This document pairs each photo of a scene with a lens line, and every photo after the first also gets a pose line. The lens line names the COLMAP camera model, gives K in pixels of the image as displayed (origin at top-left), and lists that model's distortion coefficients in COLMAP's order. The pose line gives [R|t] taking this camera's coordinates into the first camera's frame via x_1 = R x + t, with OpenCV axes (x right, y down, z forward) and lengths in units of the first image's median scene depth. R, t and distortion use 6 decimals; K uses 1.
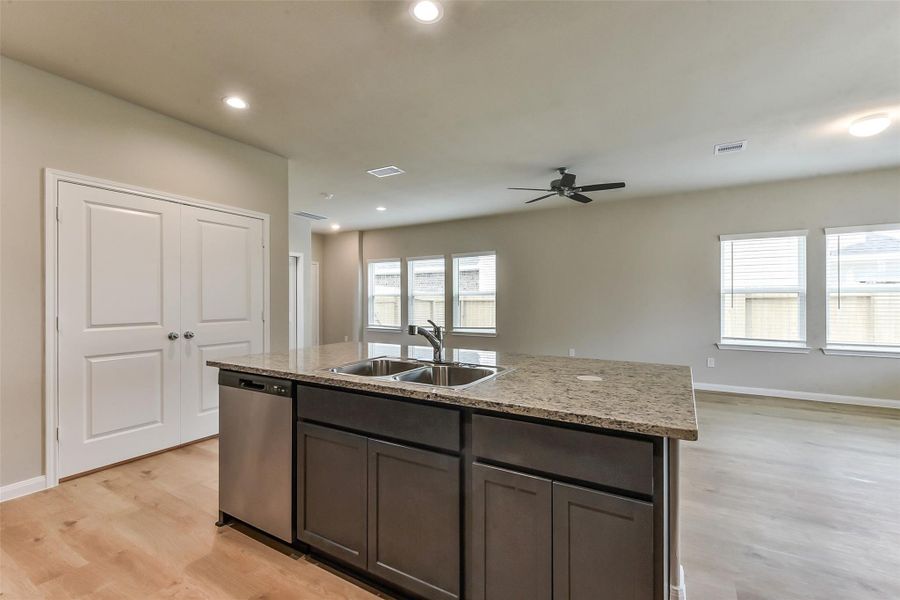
lens RADIAL K [[396.3, 0, 450.0], [0, 396.3, 300.0], [0, 0, 1]] dist [0.000479, -0.000251]
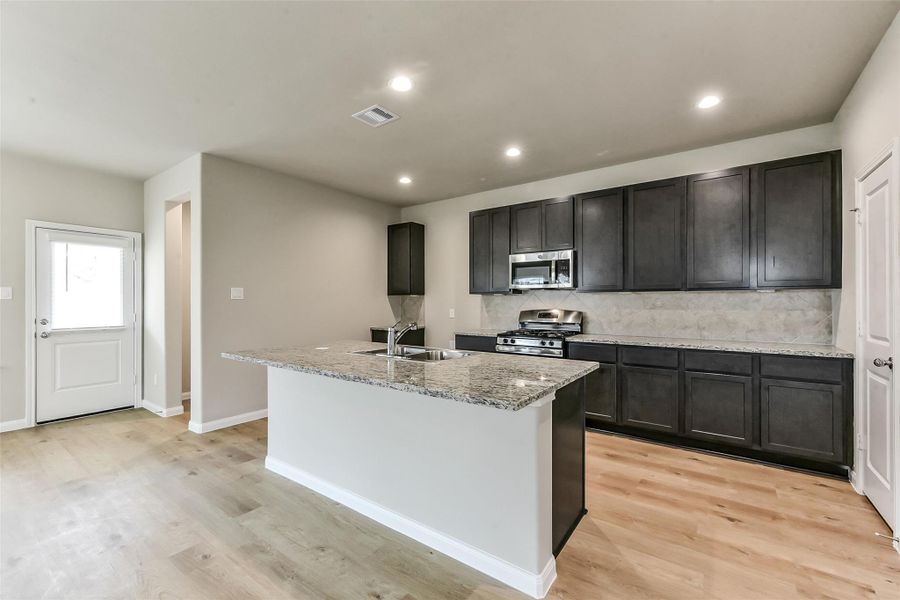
lens RADIAL K [[374.1, 0, 450.0], [0, 374.1, 300.0], [0, 0, 1]] dist [0.001739, 0.000131]
pose [[-0.995727, 0.002052, 0.092324, -0.185337], [0.001452, 0.999977, -0.006571, -0.006421], [-0.092336, -0.006409, -0.995707, 1.236449]]
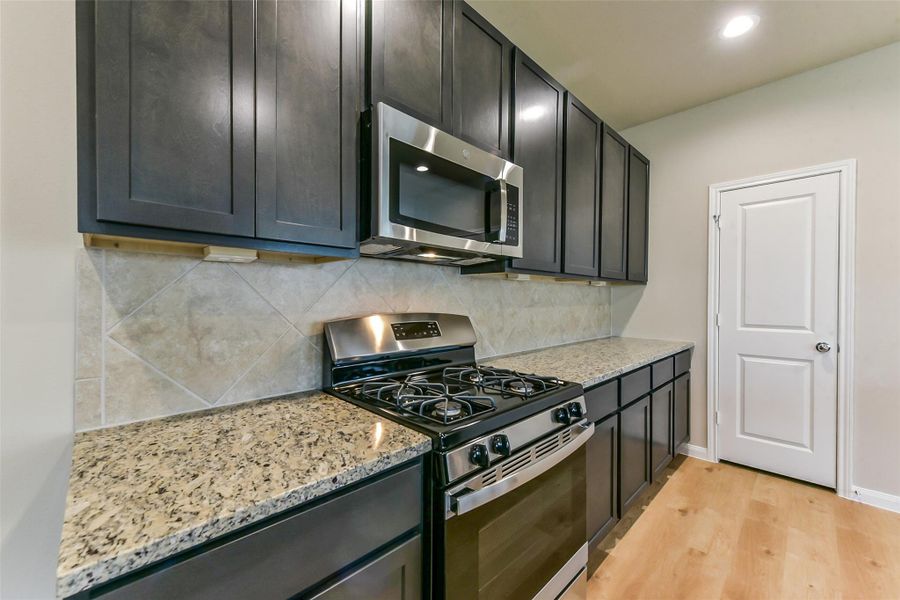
lens RADIAL K [[355.1, 0, 448.6], [0, 355.1, 301.6], [0, 0, 1]] dist [0.000642, -0.000011]
pose [[-0.260565, 0.007525, -0.965427, -0.001079], [-0.002049, 0.999963, 0.008347, -0.000746], [0.965454, 0.004154, -0.260540, 0.149057]]
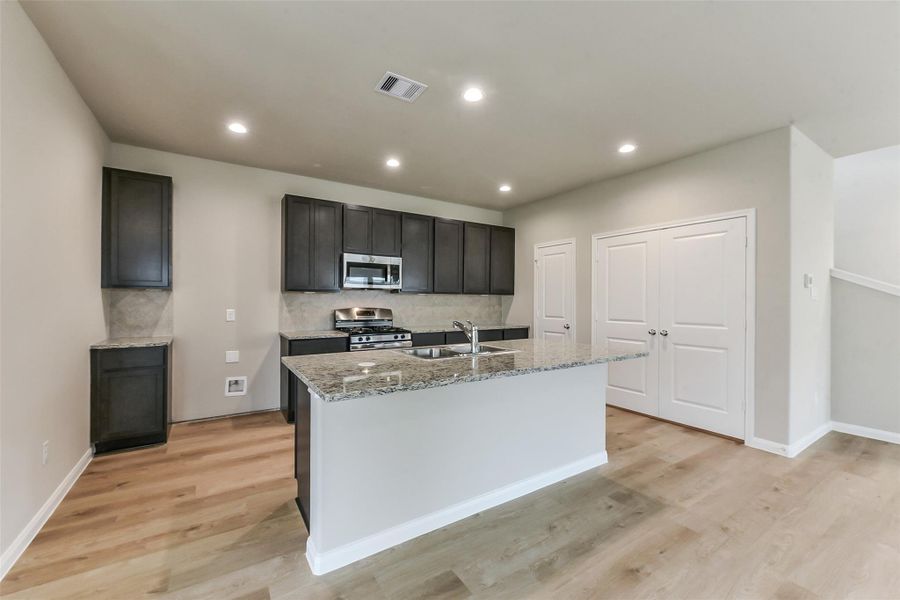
lens RADIAL K [[362.1, 0, 446.2], [0, 362.1, 300.0], [0, 0, 1]] dist [-0.000170, -0.000045]
pose [[-0.453830, -0.003551, -0.891081, 0.614426], [-0.004327, 0.999989, -0.001782, -0.009241], [0.891078, 0.003047, -0.453840, 0.834124]]
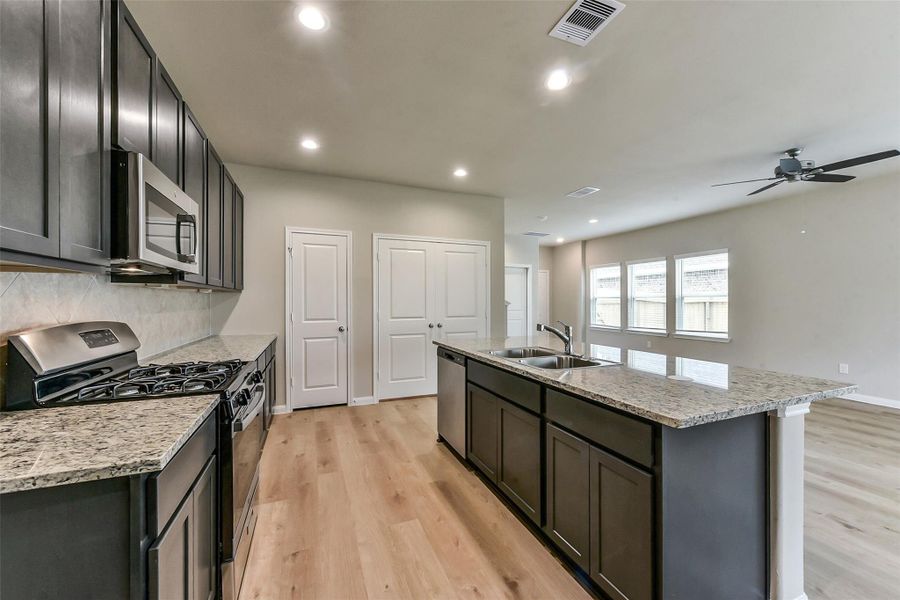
lens RADIAL K [[350.3, 0, 450.0], [0, 350.3, 300.0], [0, 0, 1]] dist [-0.000039, 0.000001]
pose [[0.793291, -0.002811, -0.608836, 0.202617], [0.002003, 0.999996, -0.002008, -0.008304], [0.608840, 0.000374, 0.793293, -0.071088]]
